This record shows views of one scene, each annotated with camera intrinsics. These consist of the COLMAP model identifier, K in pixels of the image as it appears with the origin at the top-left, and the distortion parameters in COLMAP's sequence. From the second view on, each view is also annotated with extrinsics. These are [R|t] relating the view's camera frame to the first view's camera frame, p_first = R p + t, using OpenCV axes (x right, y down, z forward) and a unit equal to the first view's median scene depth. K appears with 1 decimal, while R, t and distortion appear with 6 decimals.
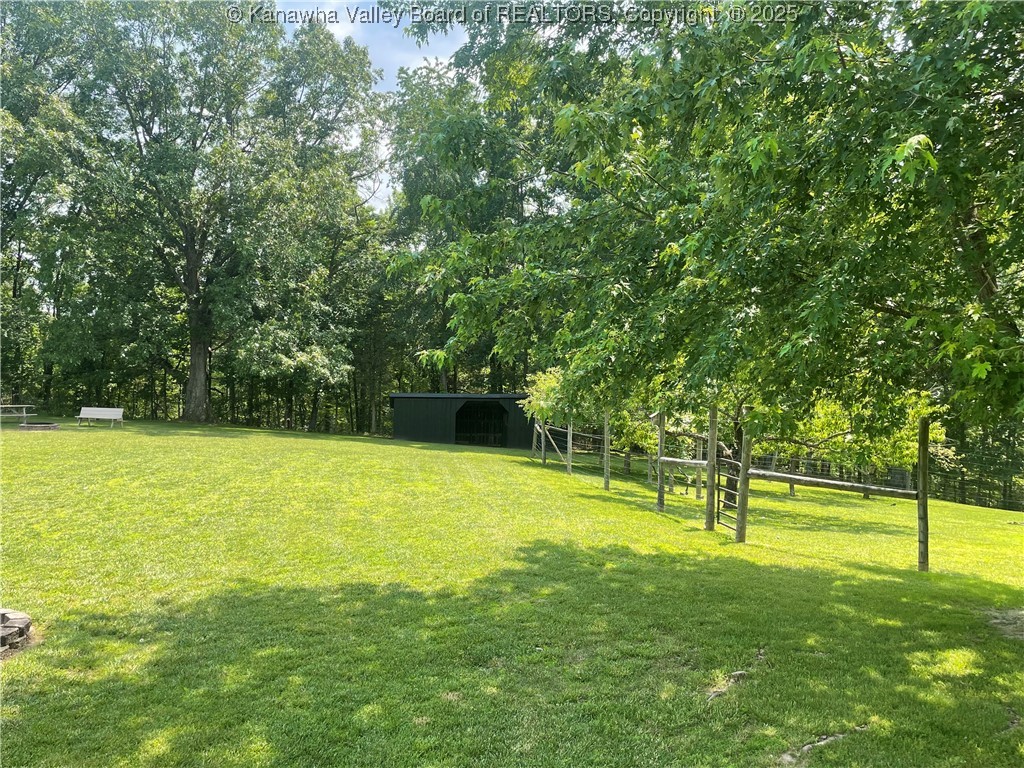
lens RADIAL K [[861.9, 0, 512.0], [0, 861.9, 384.0], [0, 0, 1]] dist [0.007334, -0.002418]
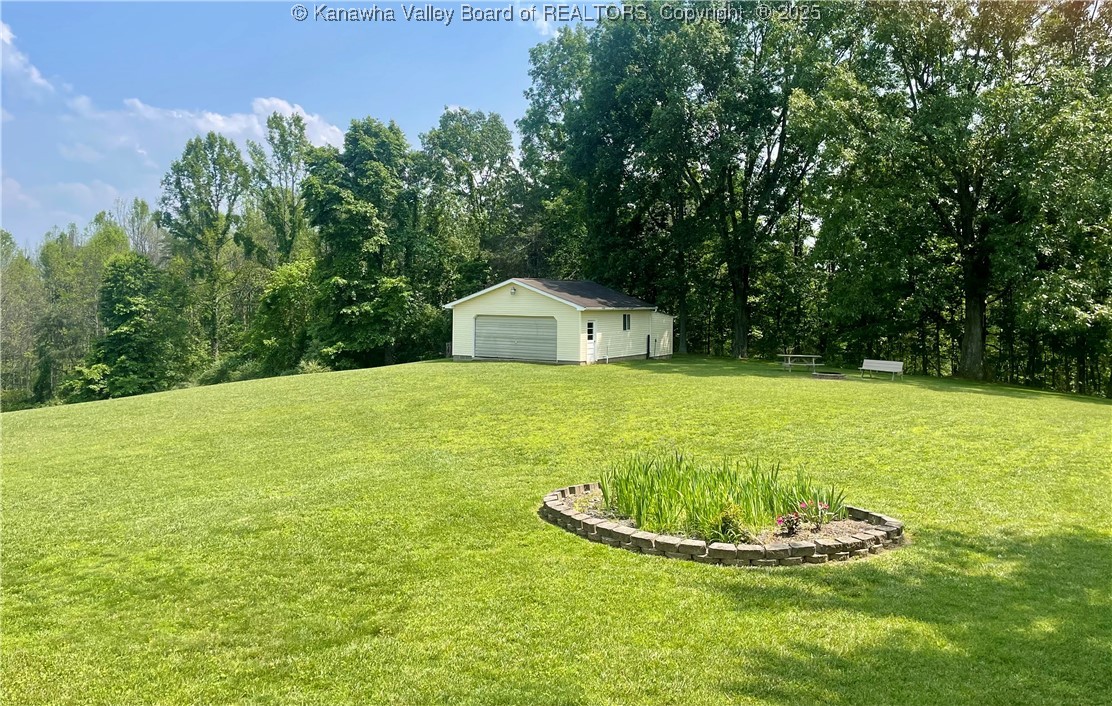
lens RADIAL K [[965.0, 0, 582.5], [0, 965.0, 273.7], [0, 0, 1]] dist [0.131873, -0.147228]
pose [[0.762889, -0.029669, -0.645849, 0.002846], [-0.014737, 0.997889, -0.063248, 0.002938], [0.646362, 0.057770, 0.760841, -0.100798]]
